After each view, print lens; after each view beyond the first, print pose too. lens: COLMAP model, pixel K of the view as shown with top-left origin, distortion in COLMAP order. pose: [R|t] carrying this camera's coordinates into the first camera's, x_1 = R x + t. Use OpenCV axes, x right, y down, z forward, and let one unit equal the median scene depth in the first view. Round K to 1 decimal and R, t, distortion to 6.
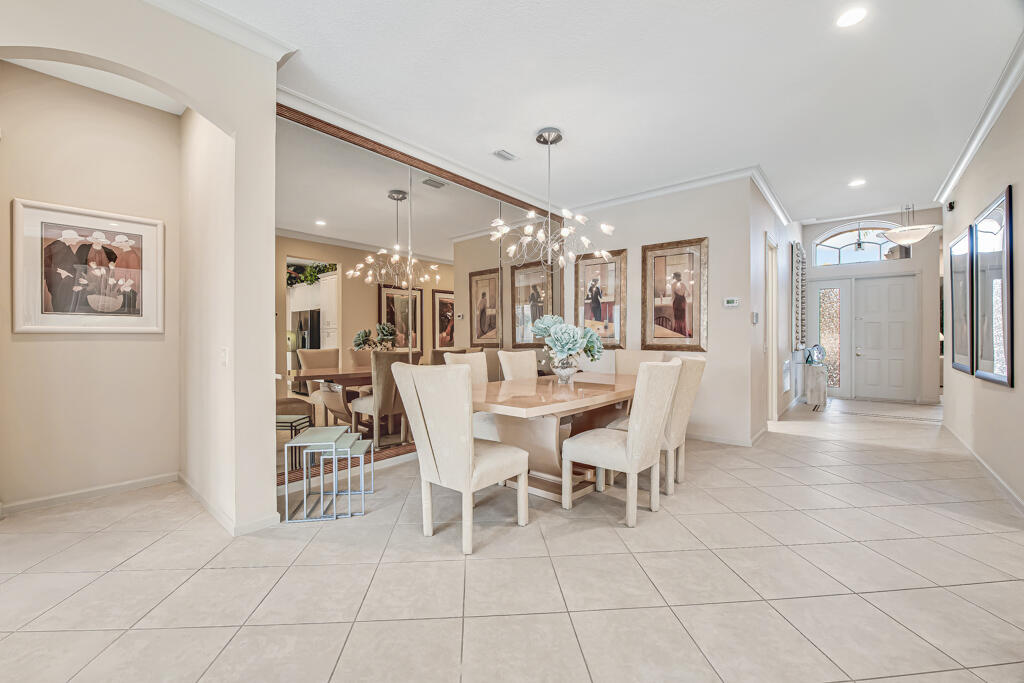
lens RADIAL K [[417.7, 0, 504.6], [0, 417.7, 340.1], [0, 0, 1]] dist [-0.017927, -0.000785]
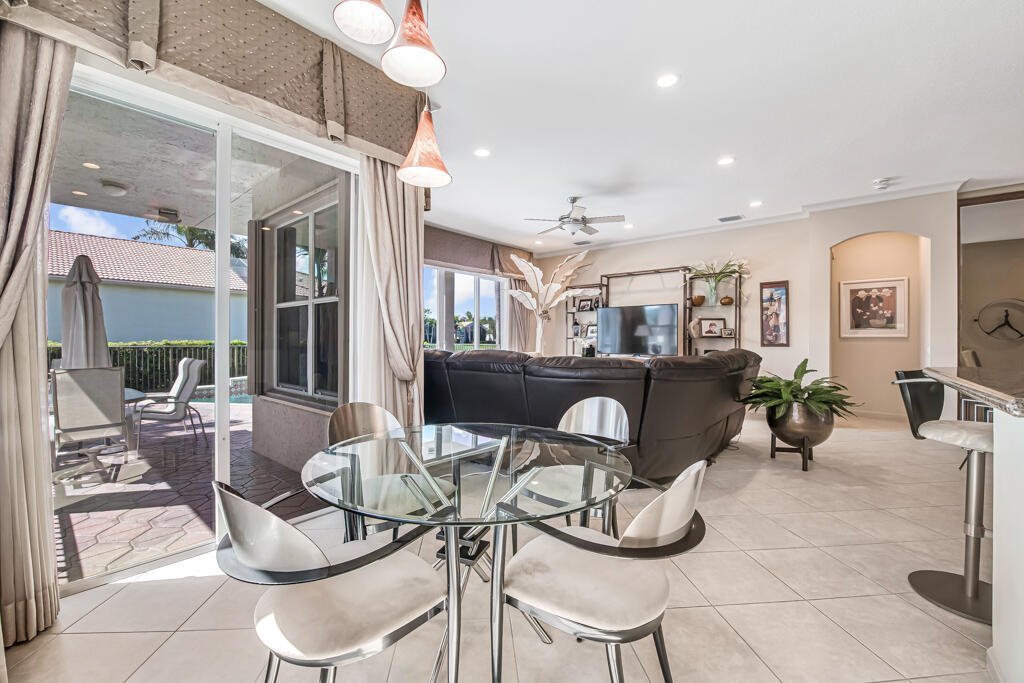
lens RADIAL K [[417.7, 0, 509.1], [0, 417.7, 339.3], [0, 0, 1]] dist [-0.017927, -0.000785]
pose [[0.006114, 0.000778, -0.999981, 0.678613], [-0.005873, 0.999982, 0.000742, 0.000055], [0.999964, 0.005868, 0.006118, -0.540899]]
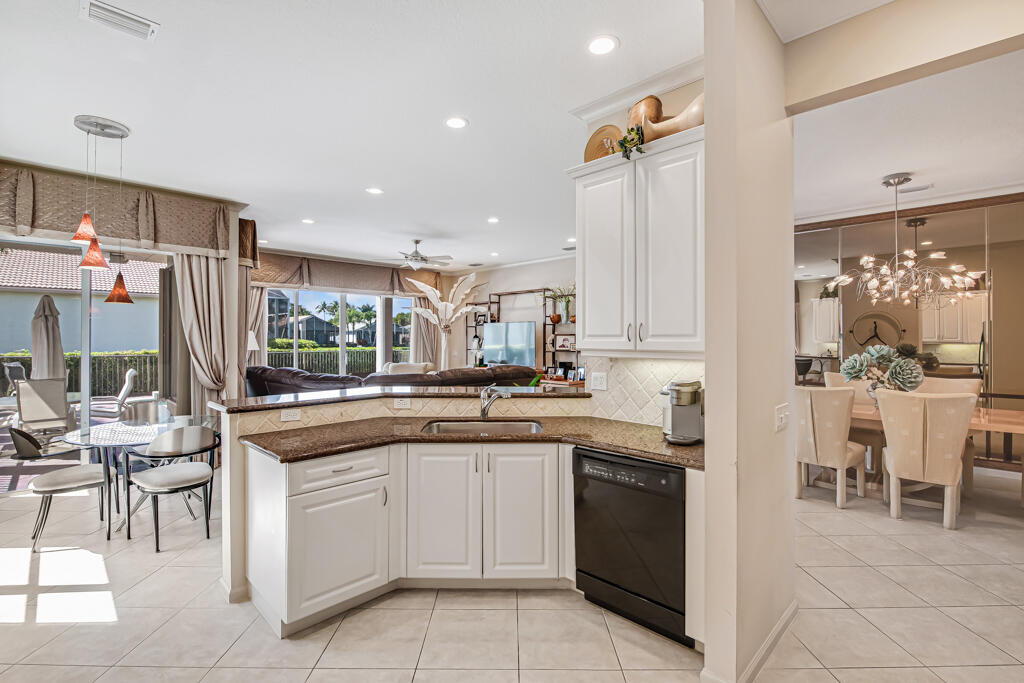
lens RADIAL K [[462.9, 0, 512.1], [0, 462.9, 337.0], [0, 0, 1]] dist [-0.011490, -0.001204]
pose [[-0.077033, -0.001642, -0.997027, 1.061972], [-0.001537, 0.999998, -0.001529, -0.058108], [0.997027, 0.001415, -0.077036, 0.071466]]
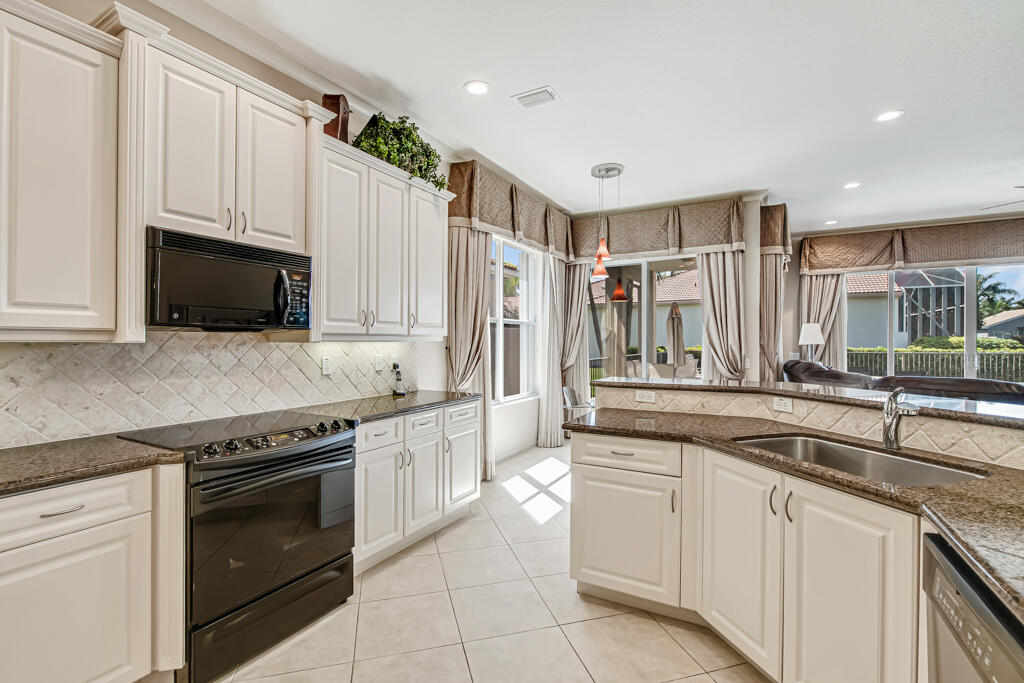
lens RADIAL K [[462.9, 0, 509.7], [0, 462.9, 342.8], [0, 0, 1]] dist [-0.011490, -0.001204]
pose [[-0.981657, 0.006071, -0.190558, 0.791320], [0.005022, 0.999969, 0.005988, -0.033308], [0.190589, 0.004921, -0.981658, 0.285173]]
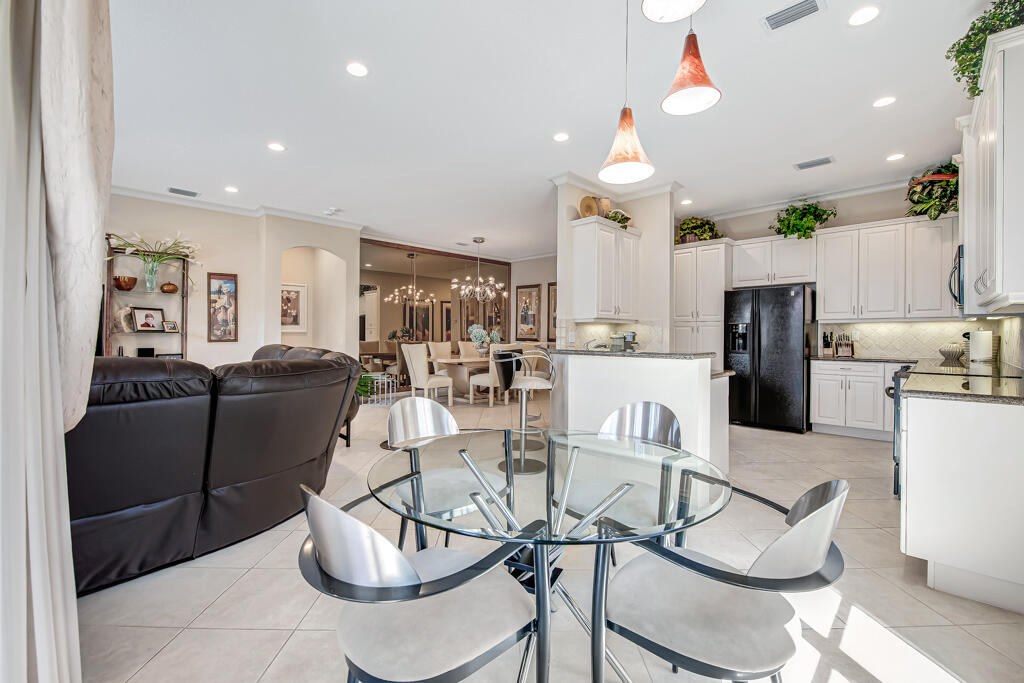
lens RADIAL K [[428.2, 0, 507.4], [0, 428.2, 337.2], [0, 0, 1]] dist [-0.008973, 0.000191]
pose [[0.996935, 0.002690, -0.078182, 0.332624], [-0.002378, 0.999989, 0.004090, -0.002530], [0.078192, -0.003892, 0.996931, -0.897609]]
